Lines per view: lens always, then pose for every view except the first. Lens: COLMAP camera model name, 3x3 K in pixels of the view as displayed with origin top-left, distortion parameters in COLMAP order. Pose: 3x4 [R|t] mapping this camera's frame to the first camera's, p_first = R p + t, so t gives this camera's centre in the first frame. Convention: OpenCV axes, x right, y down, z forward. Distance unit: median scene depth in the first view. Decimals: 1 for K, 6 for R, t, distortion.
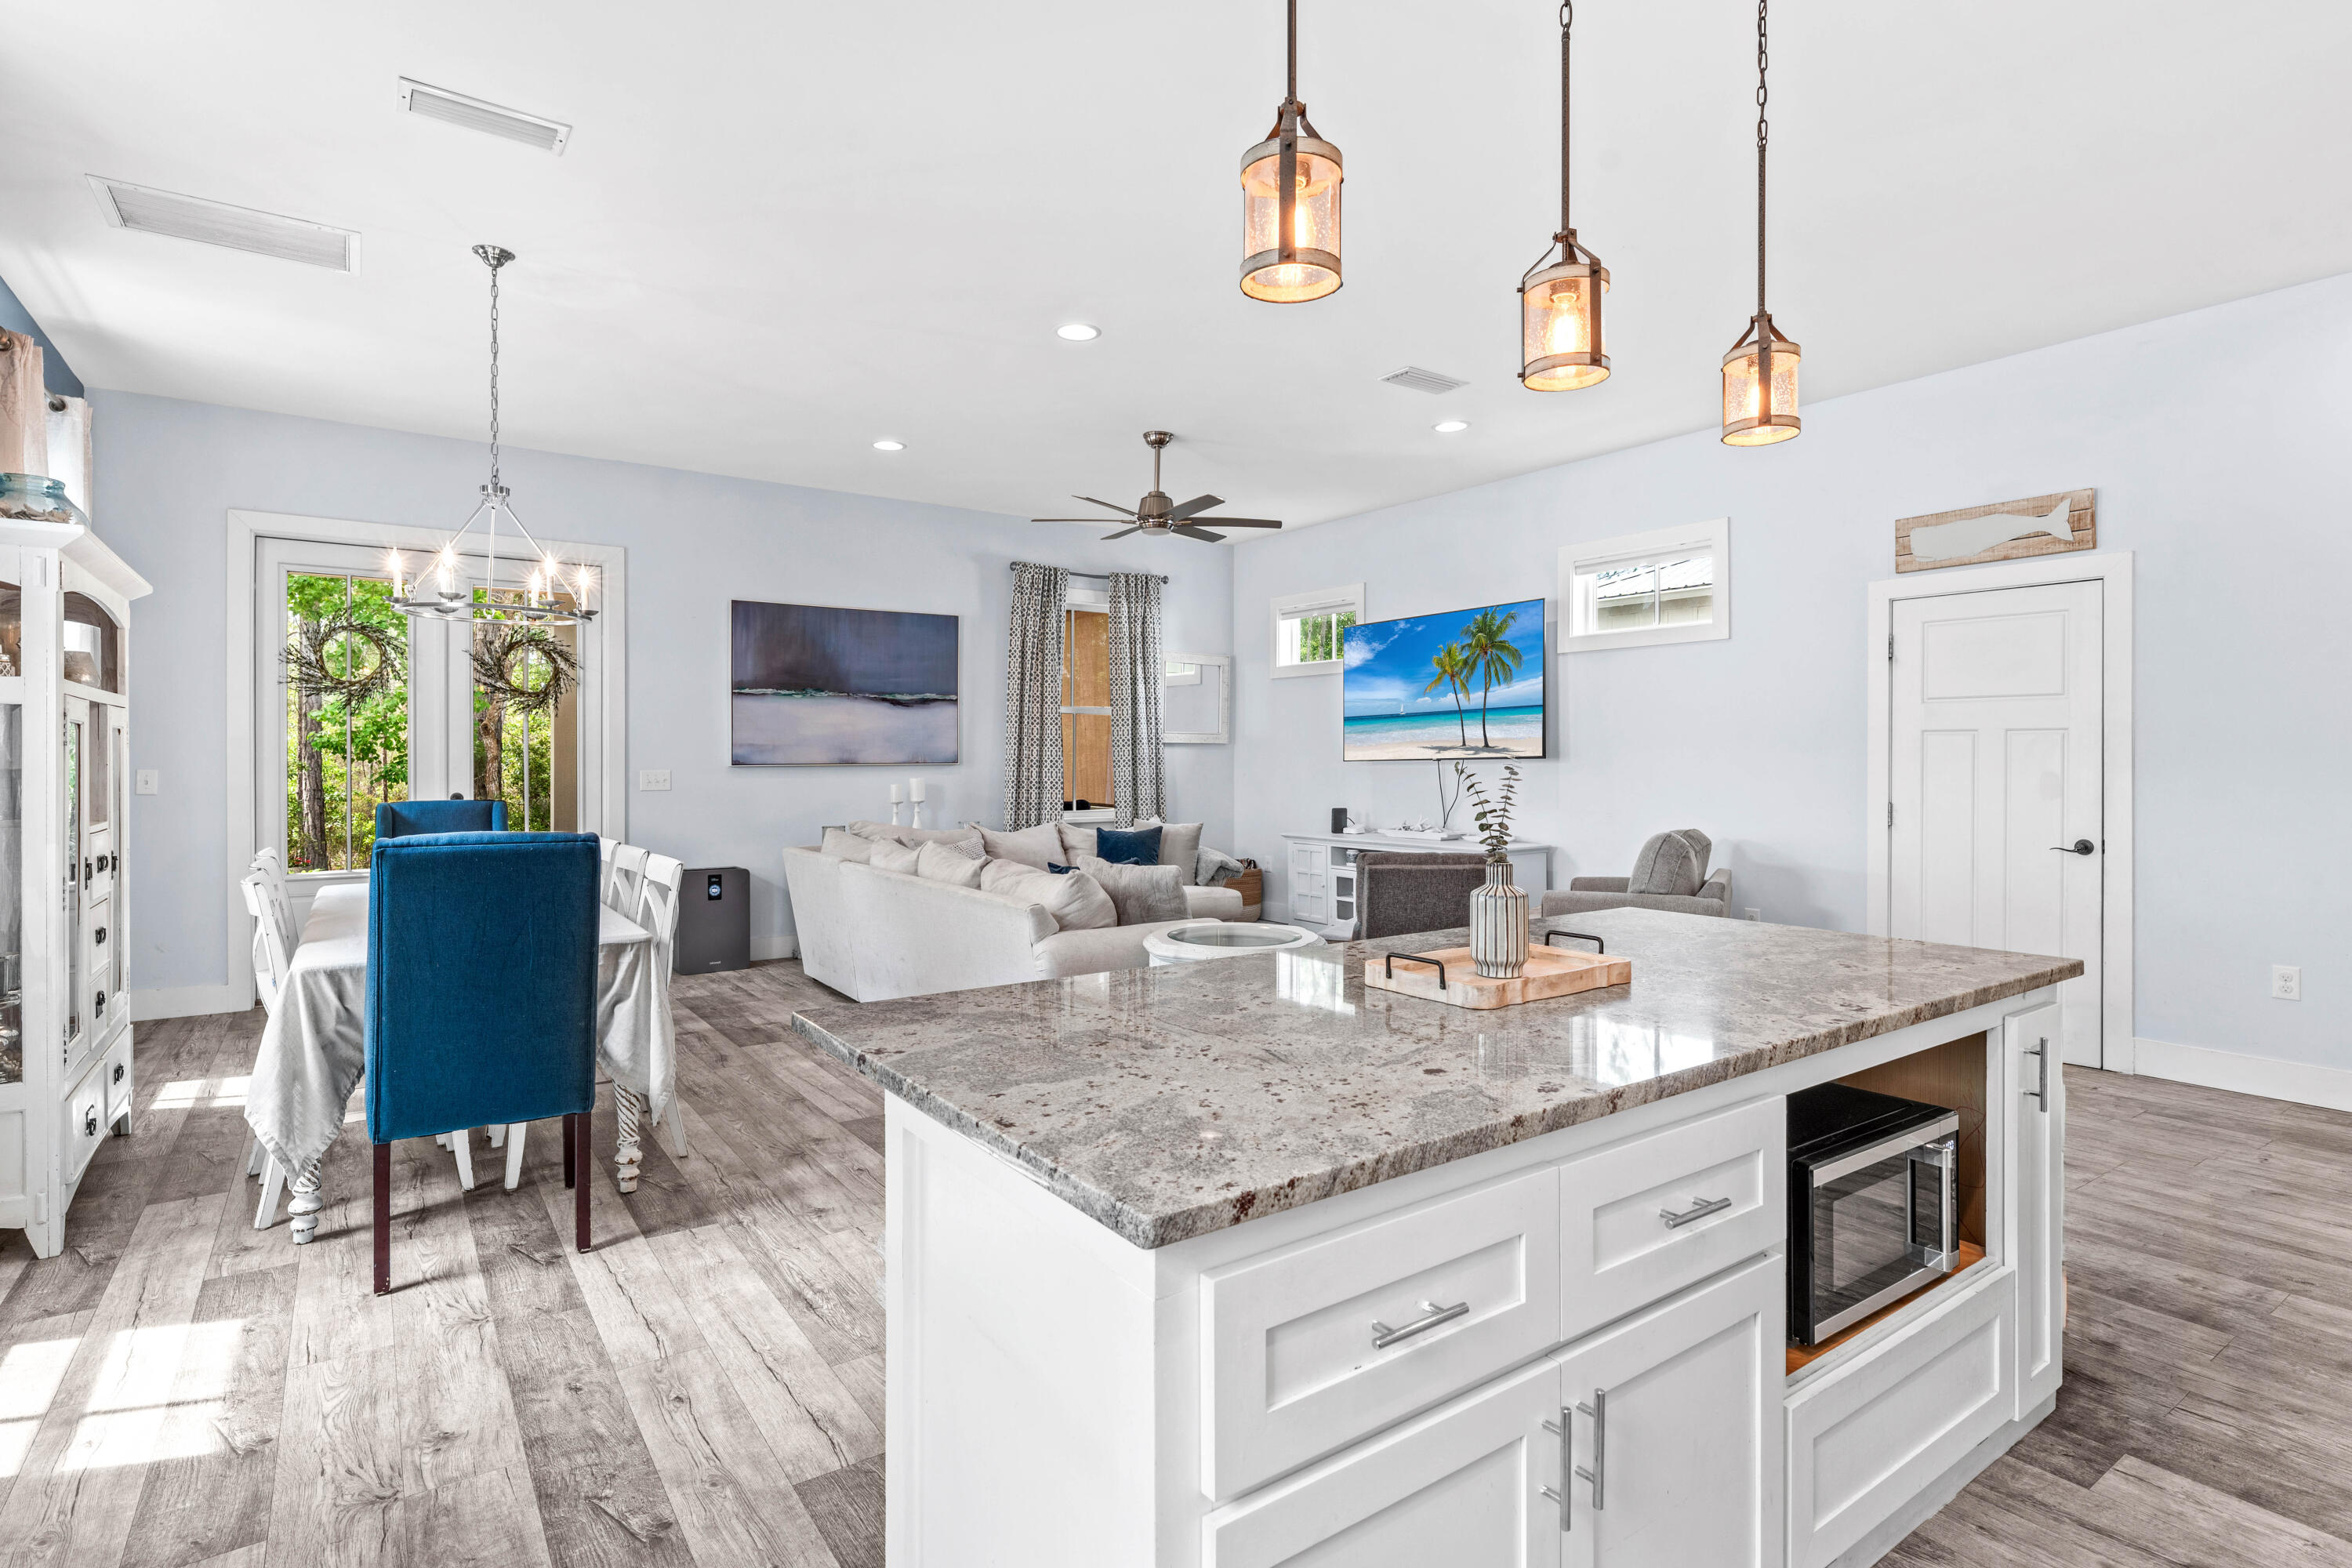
lens RADIAL K [[1170.6, 0, 1162.6], [0, 1170.6, 766.2], [0, 0, 1]] dist [0.000580, 0.000644]
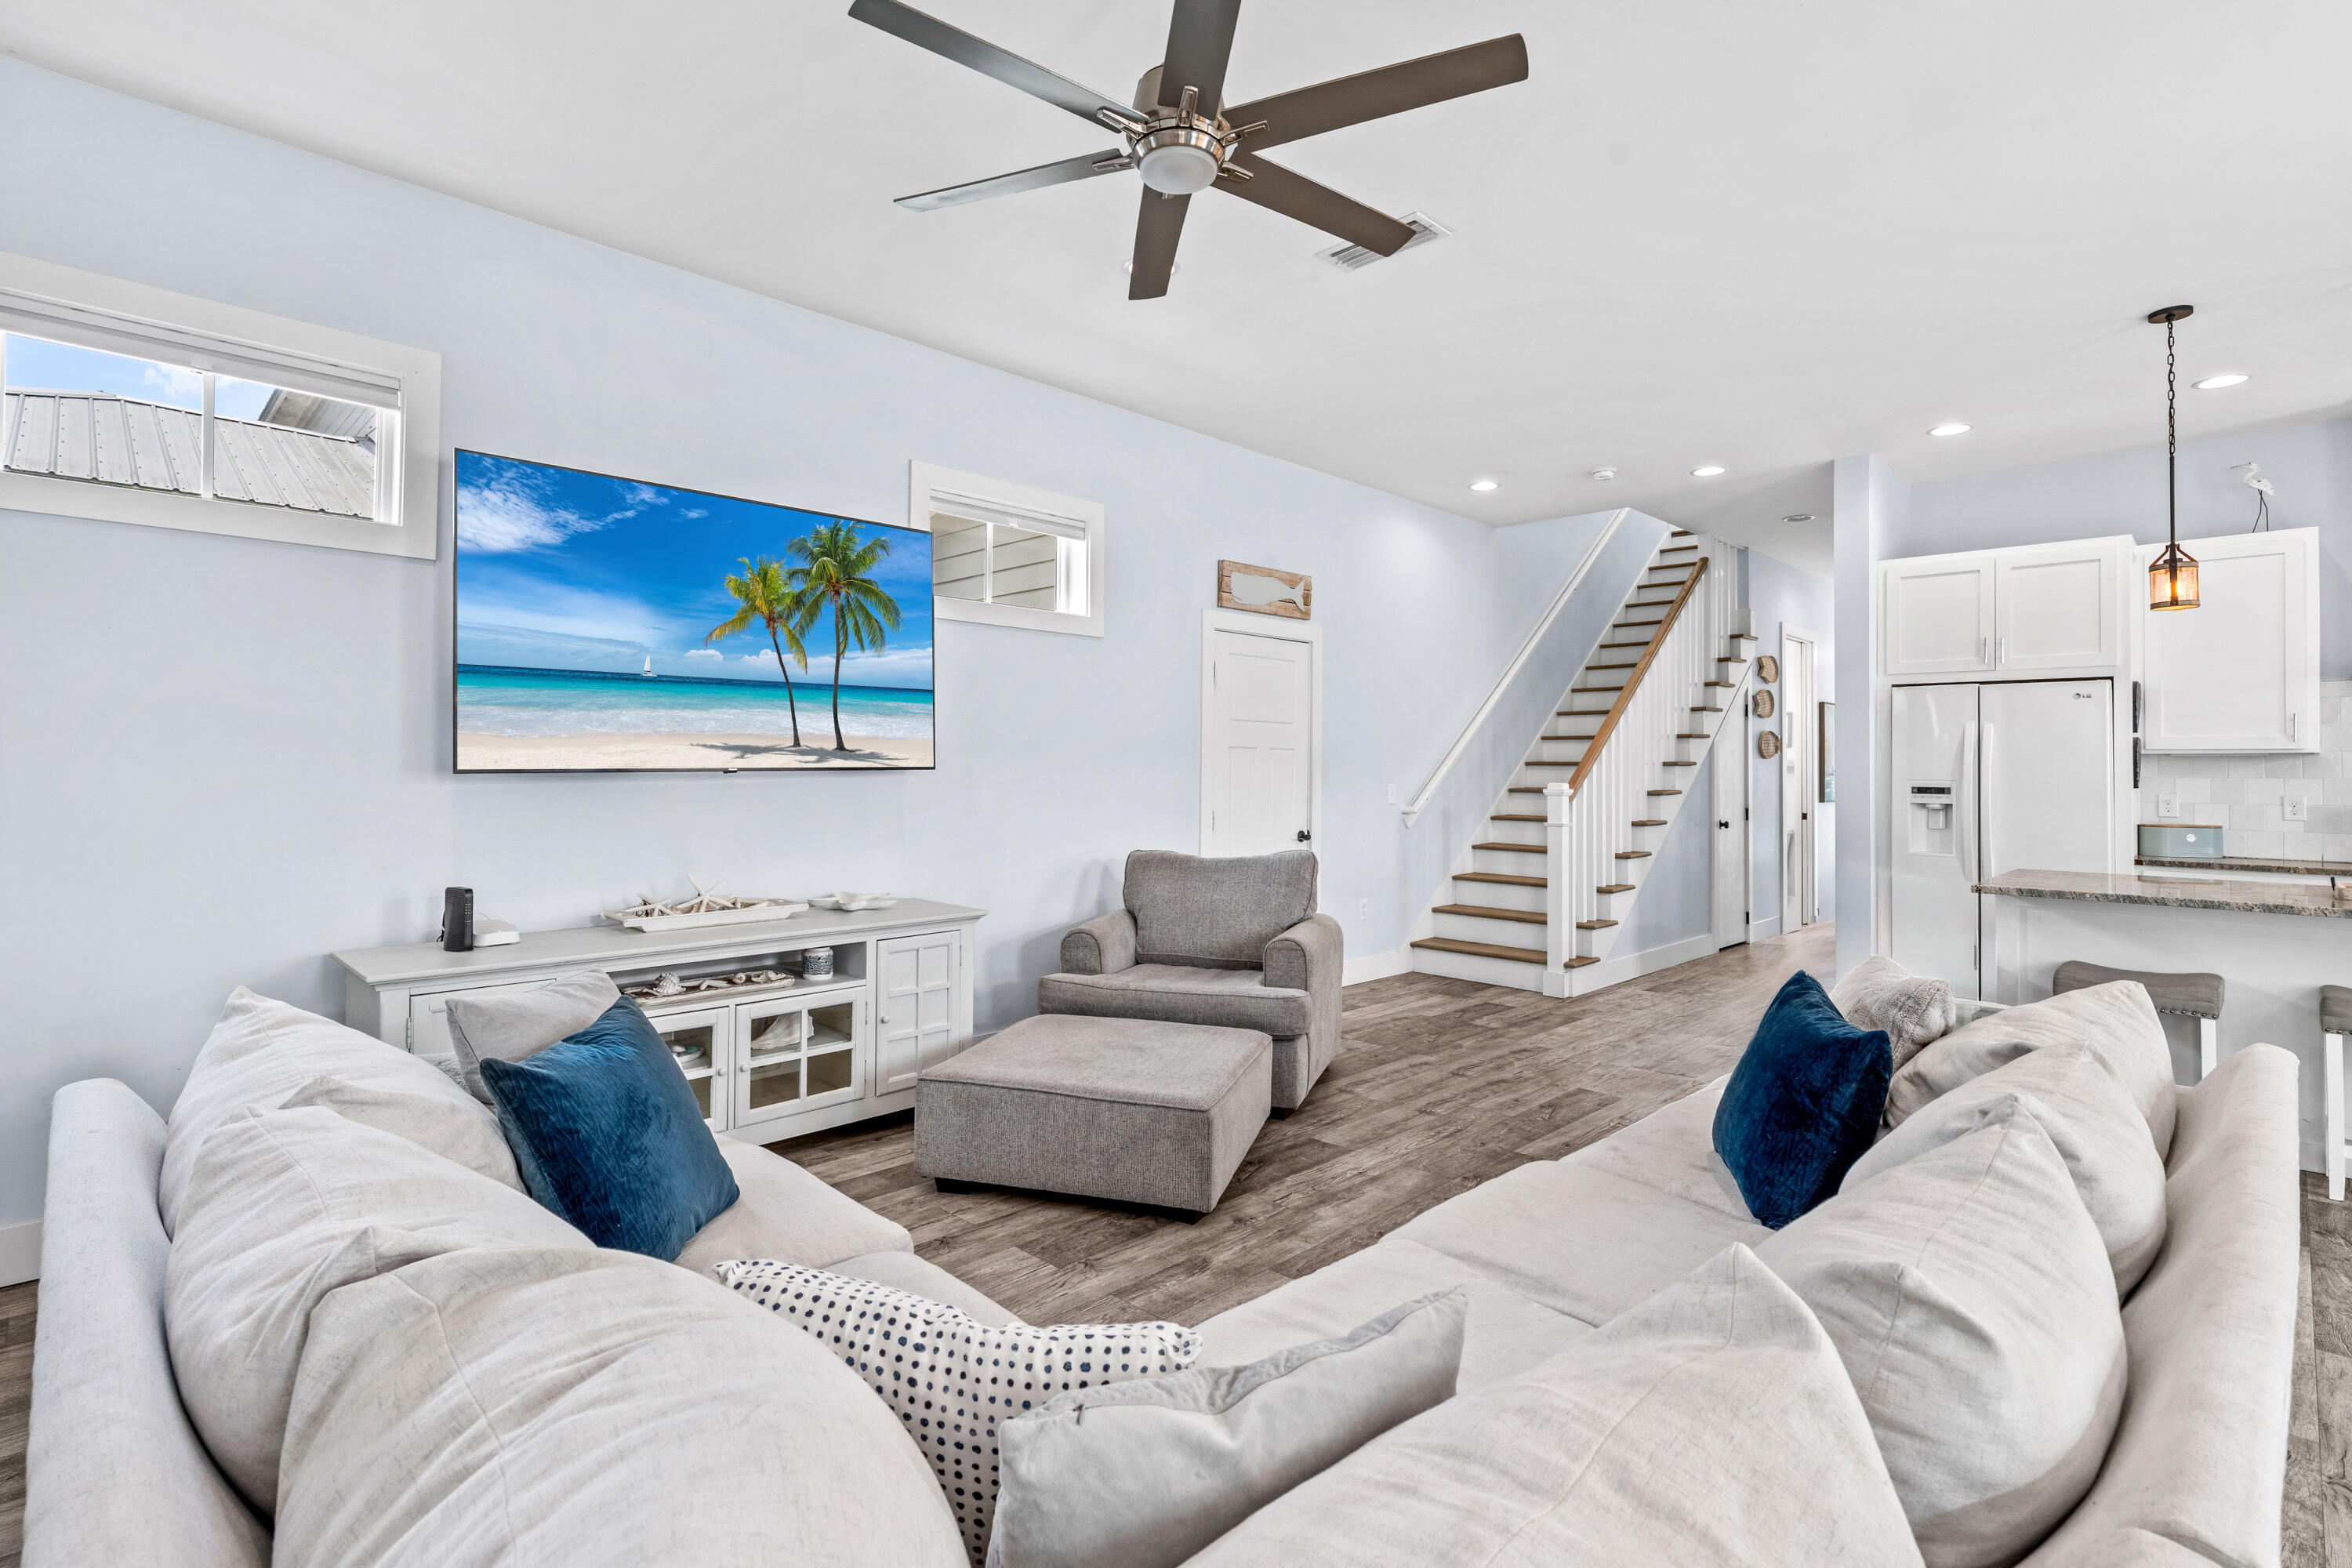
lens RADIAL K [[1102.2, 0, 1175.4], [0, 1102.2, 747.3], [0, 0, 1]] dist [0.004463, 0.000295]
pose [[-0.178763, 0.020488, 0.983679, -0.317247], [-0.000270, 0.999782, -0.020873, -0.006104], [-0.983892, -0.003997, -0.178719, 0.957865]]
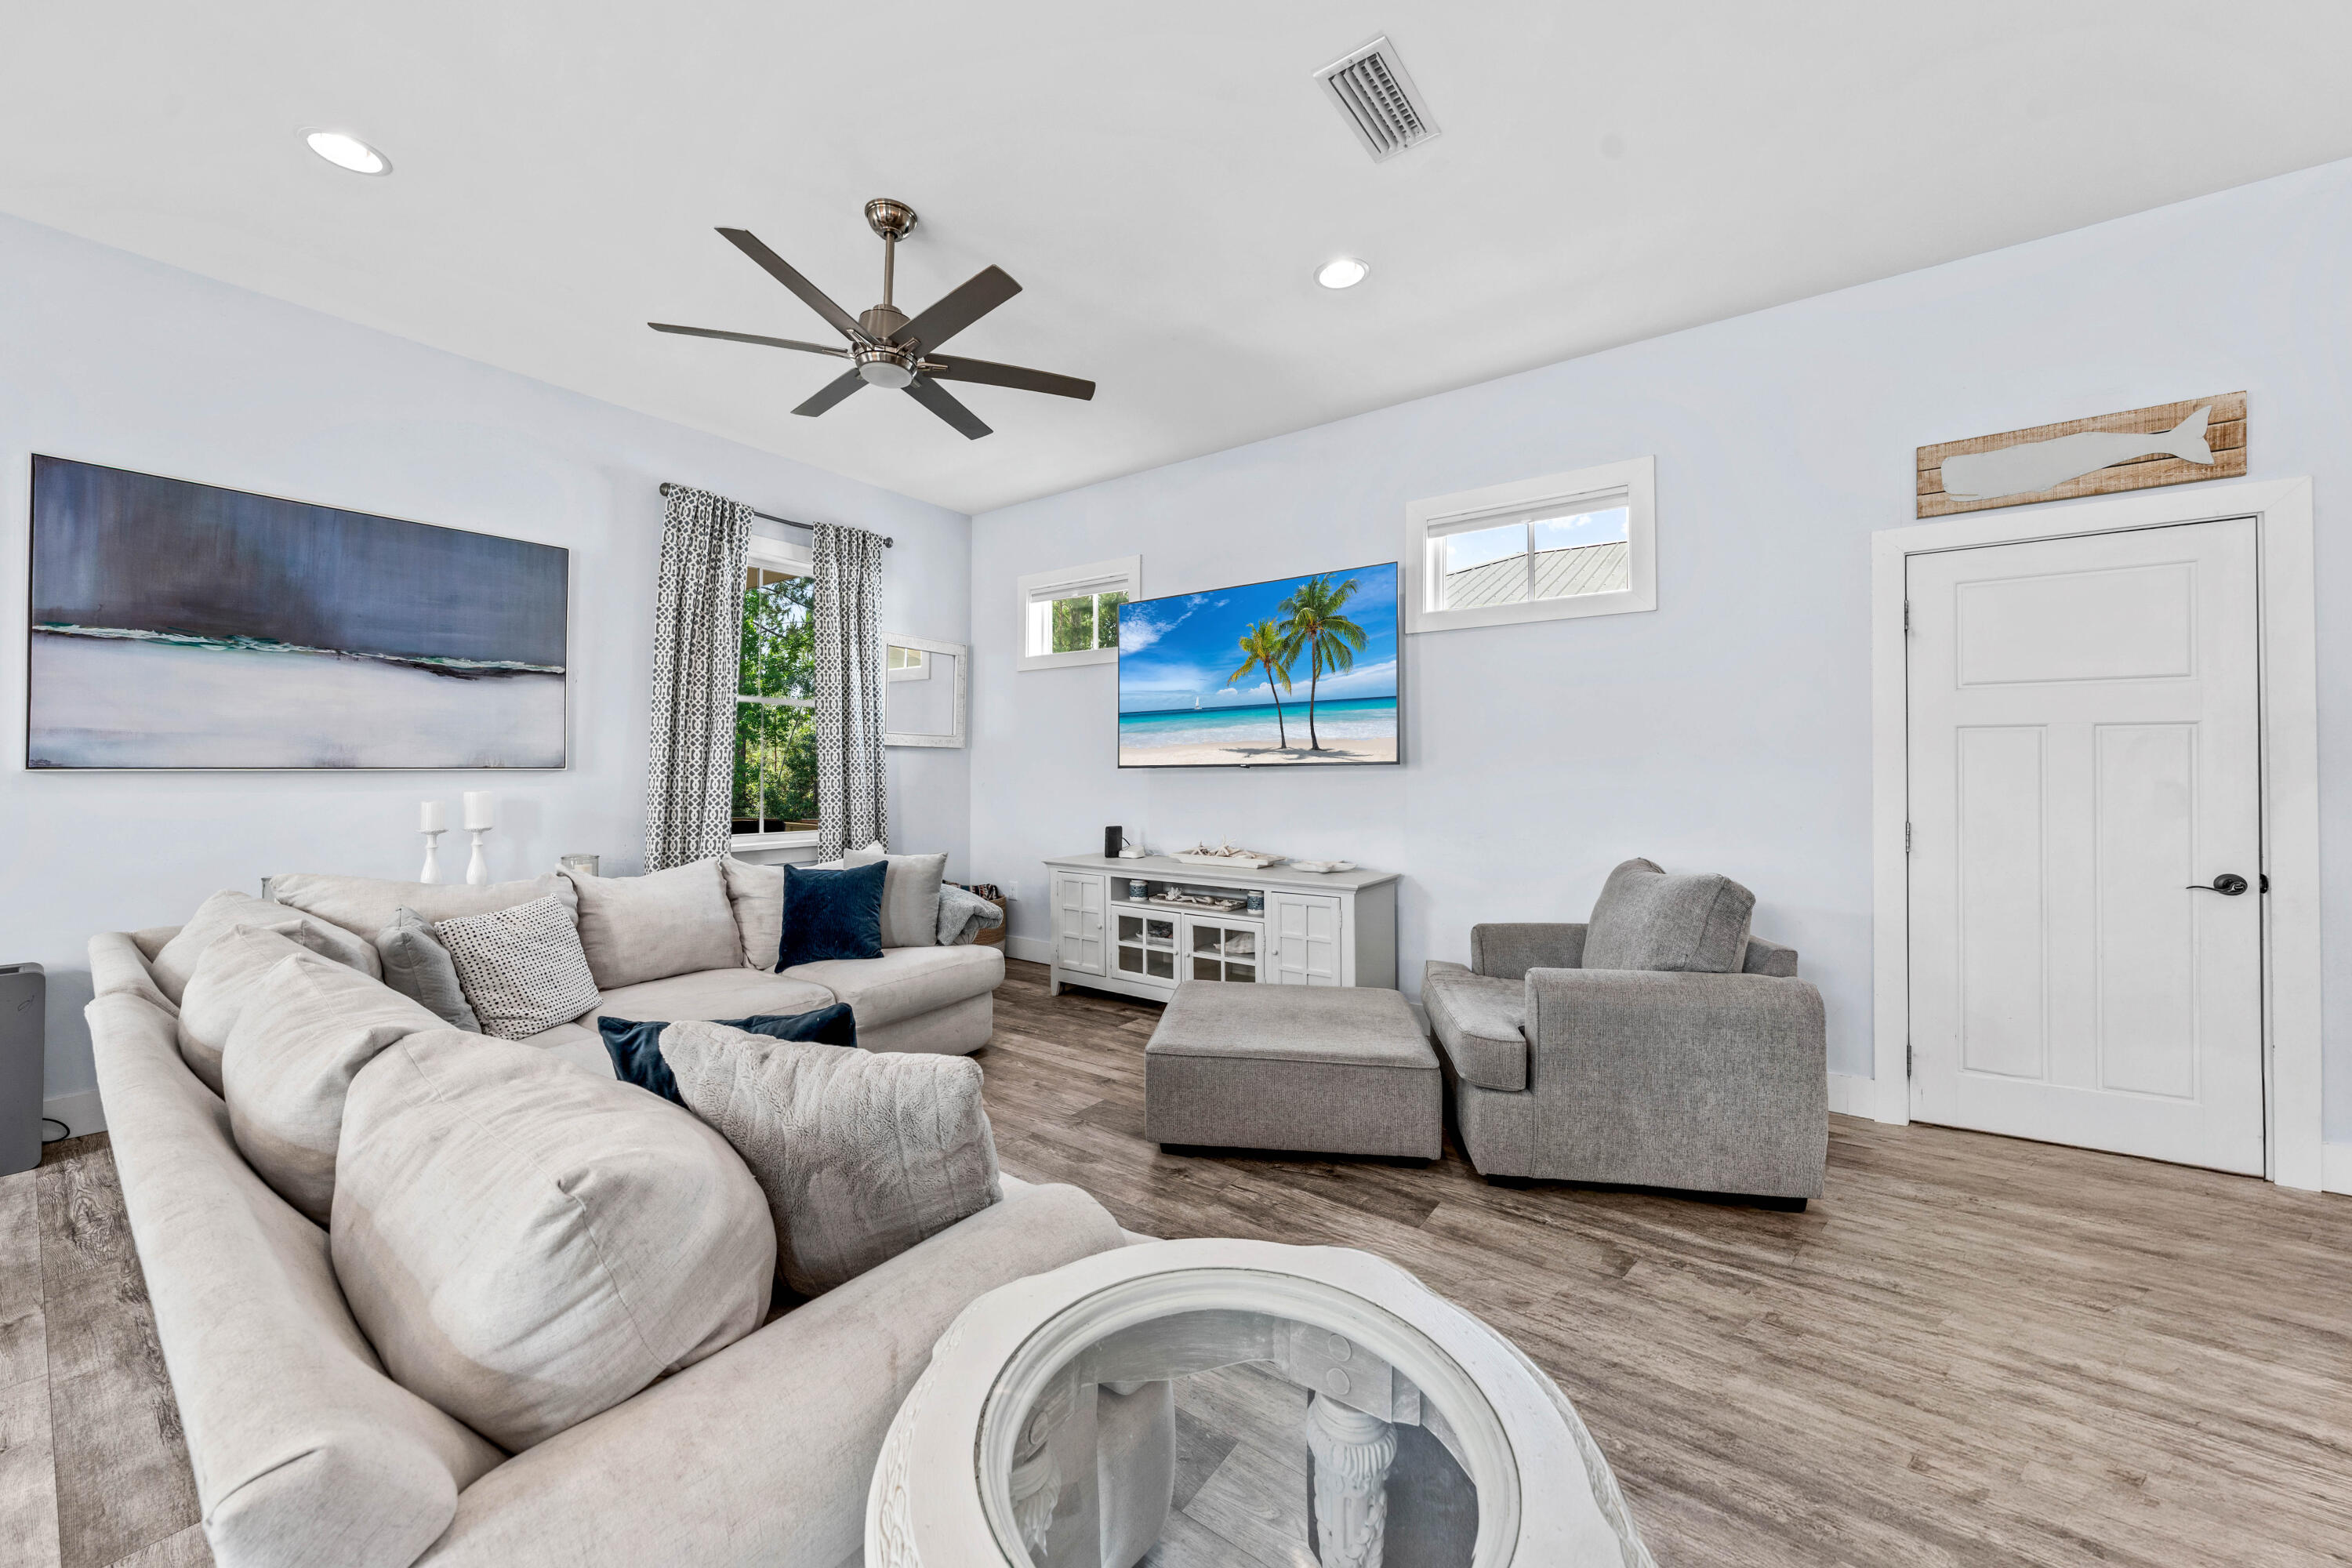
lens RADIAL K [[860.5, 0, 1160.4], [0, 860.5, 758.4], [0, 0, 1]] dist [0.000050, 0.000123]
pose [[0.947949, 0.008145, 0.318319, -0.009779], [-0.001292, 0.999763, -0.021733, 0.002441], [-0.318420, 0.020190, 0.947735, 0.492593]]
